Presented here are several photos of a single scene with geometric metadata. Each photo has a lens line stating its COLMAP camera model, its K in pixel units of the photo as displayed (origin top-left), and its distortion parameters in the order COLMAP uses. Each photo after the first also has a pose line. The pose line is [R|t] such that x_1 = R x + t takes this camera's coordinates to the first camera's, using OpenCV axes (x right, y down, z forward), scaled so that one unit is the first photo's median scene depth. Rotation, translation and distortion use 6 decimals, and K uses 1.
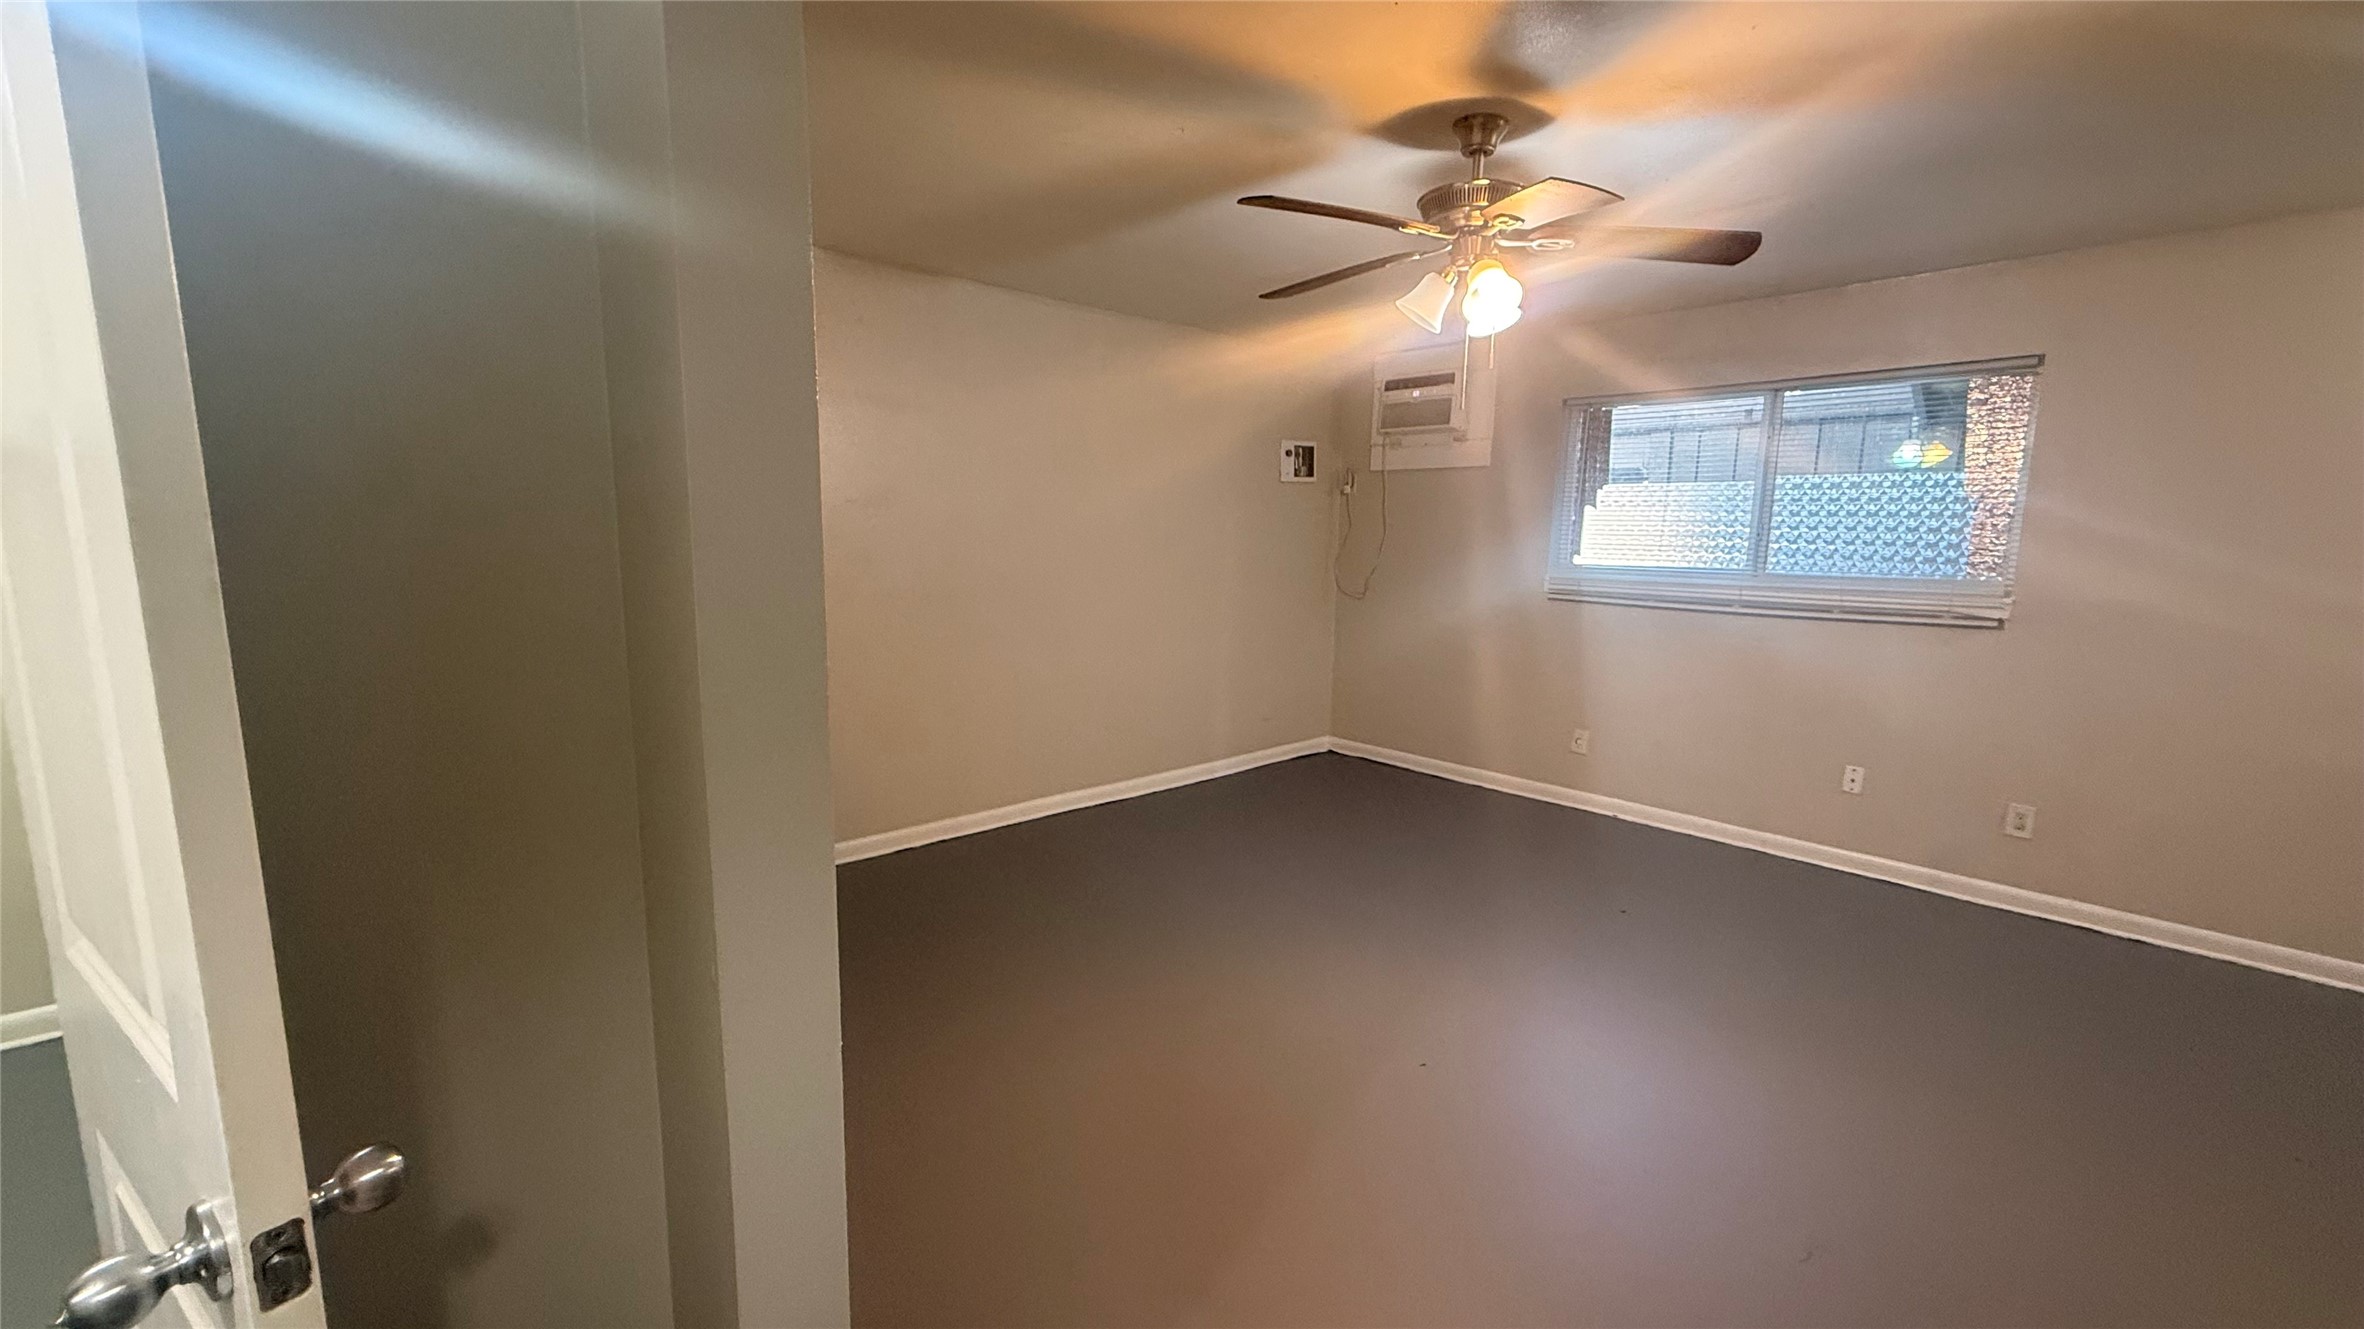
lens RADIAL K [[940.0, 0, 1176.2], [0, 940.0, 671.1], [0, 0, 1]] dist [-0.000373, -0.000270]
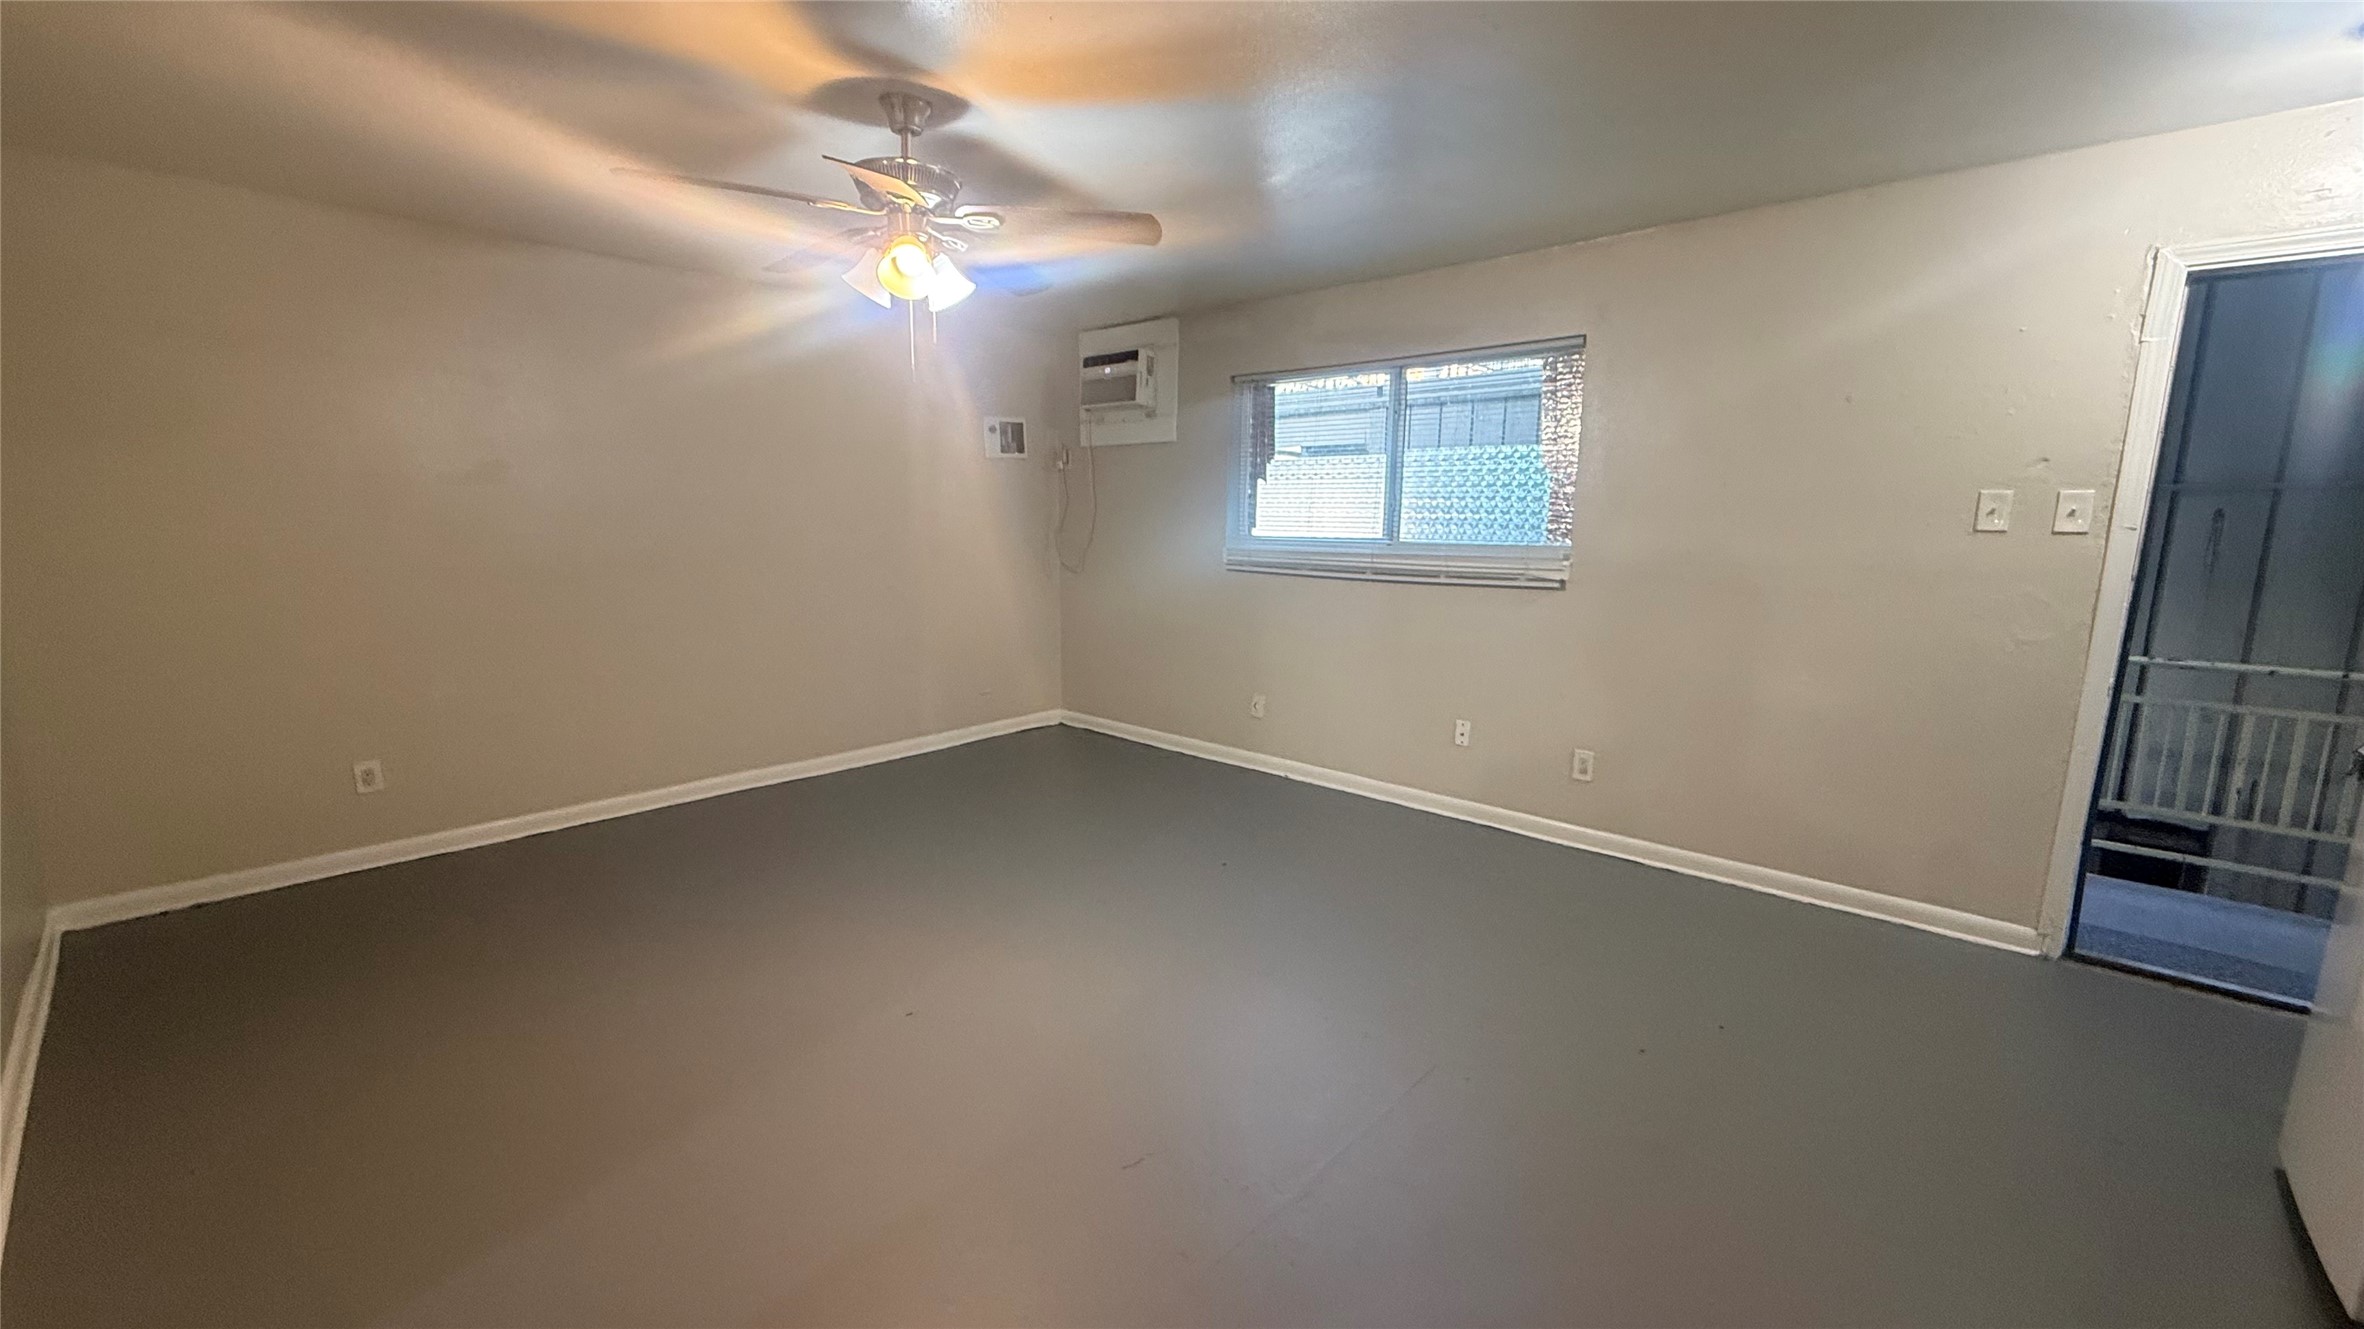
lens RADIAL K [[940.0, 0, 1176.2], [0, 940.0, 671.1], [0, 0, 1]] dist [-0.000373, -0.000270]
pose [[0.995678, -0.024647, 0.089541, 0.280511], [0.022838, 0.999515, 0.021176, 0.013420], [-0.090019, -0.019040, 0.995758, -0.034644]]
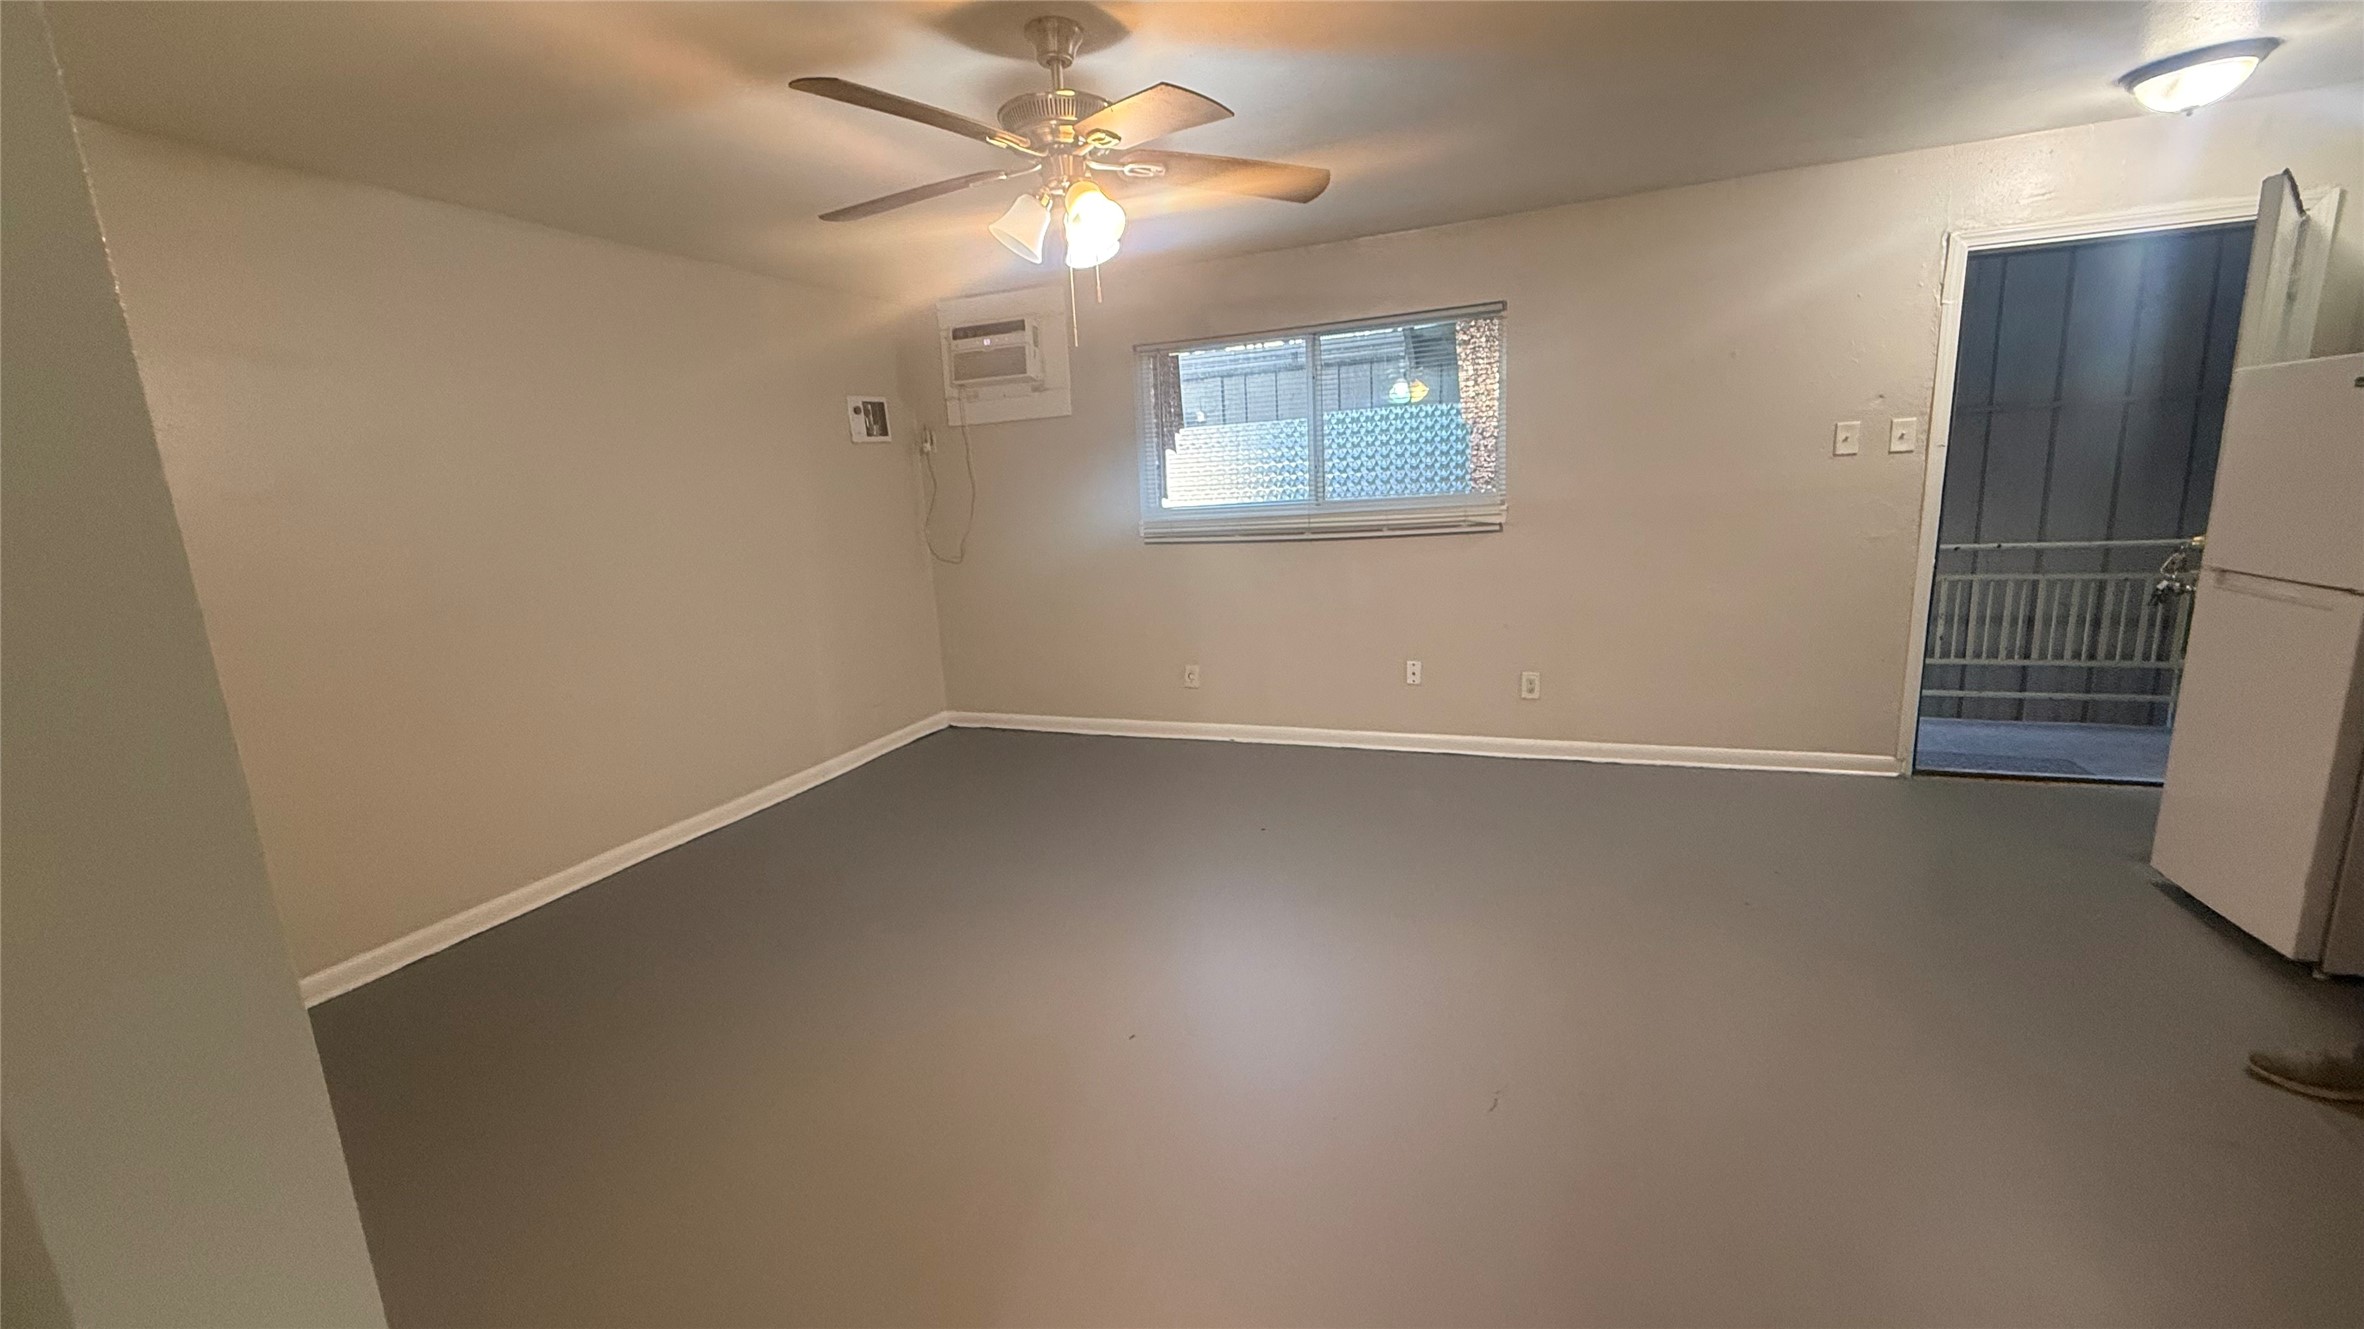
lens RADIAL K [[940.0, 0, 1176.2], [0, 940.0, 671.1], [0, 0, 1]] dist [-0.000373, -0.000270]
pose [[0.896340, -0.153508, 0.415944, -0.024637], [0.136520, 0.988127, 0.070483, -0.008112], [-0.421825, -0.006392, 0.906655, 0.065277]]
